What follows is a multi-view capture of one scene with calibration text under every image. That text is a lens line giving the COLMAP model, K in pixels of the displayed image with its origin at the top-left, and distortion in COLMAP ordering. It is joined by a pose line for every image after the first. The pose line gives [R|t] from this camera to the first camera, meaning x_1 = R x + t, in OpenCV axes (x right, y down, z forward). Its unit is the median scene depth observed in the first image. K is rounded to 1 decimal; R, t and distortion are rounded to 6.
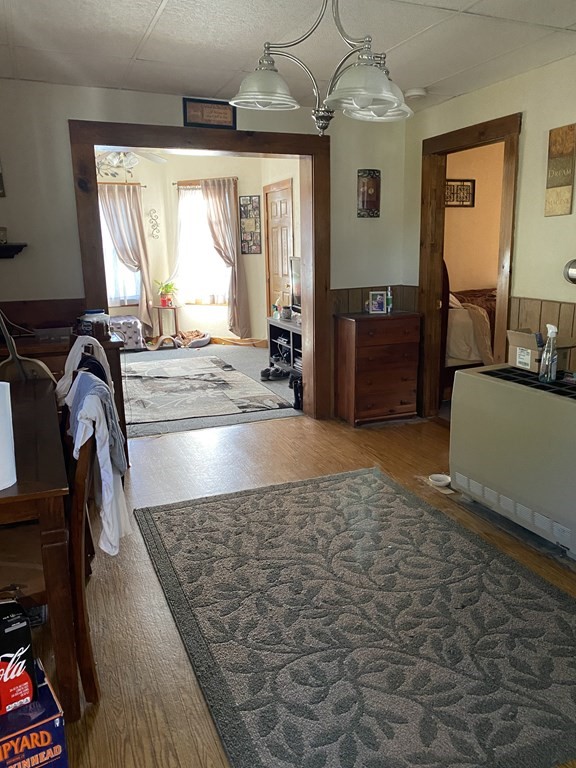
lens RADIAL K [[587.3, 0, 295.3], [0, 587.3, 375.9], [0, 0, 1]] dist [0.045389, -0.028683]
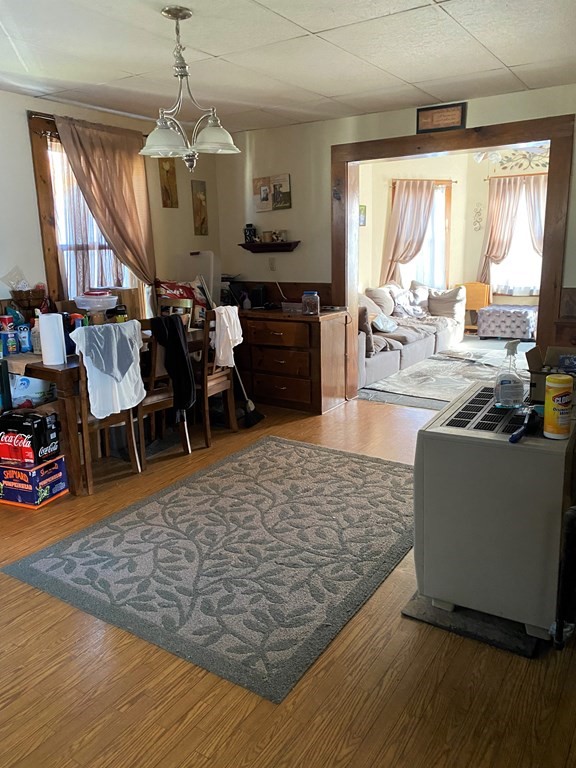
lens RADIAL K [[587.3, 0, 291.8], [0, 587.3, 371.0], [0, 0, 1]] dist [0.045389, -0.028683]
pose [[0.561783, 0.176388, -0.808262, 0.666583], [-0.164566, 0.981307, 0.099770, -0.053515], [0.810751, 0.076963, 0.580309, 0.190274]]
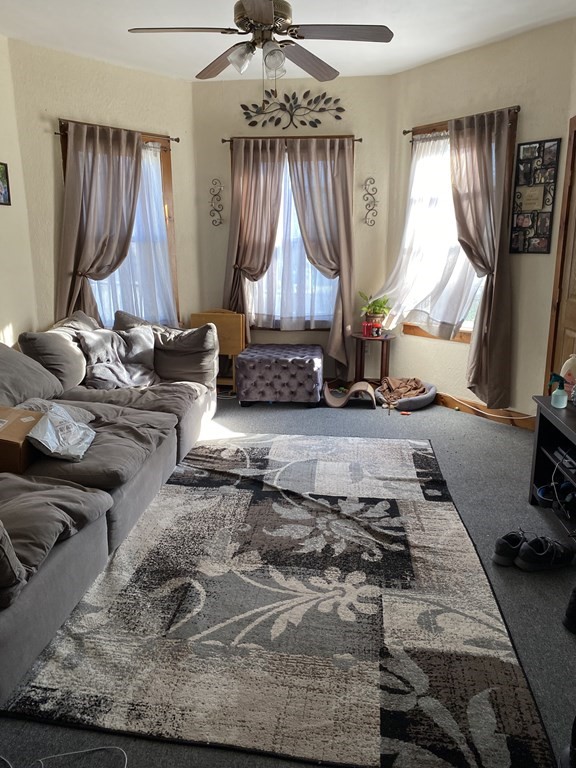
lens RADIAL K [[587.3, 0, 293.0], [0, 587.3, 381.6], [0, 0, 1]] dist [0.045389, -0.028683]
pose [[0.885548, 0.121592, -0.448352, -0.018514], [-0.113172, 0.992526, 0.045642, -0.187532], [0.450551, 0.010323, 0.892691, 0.868340]]
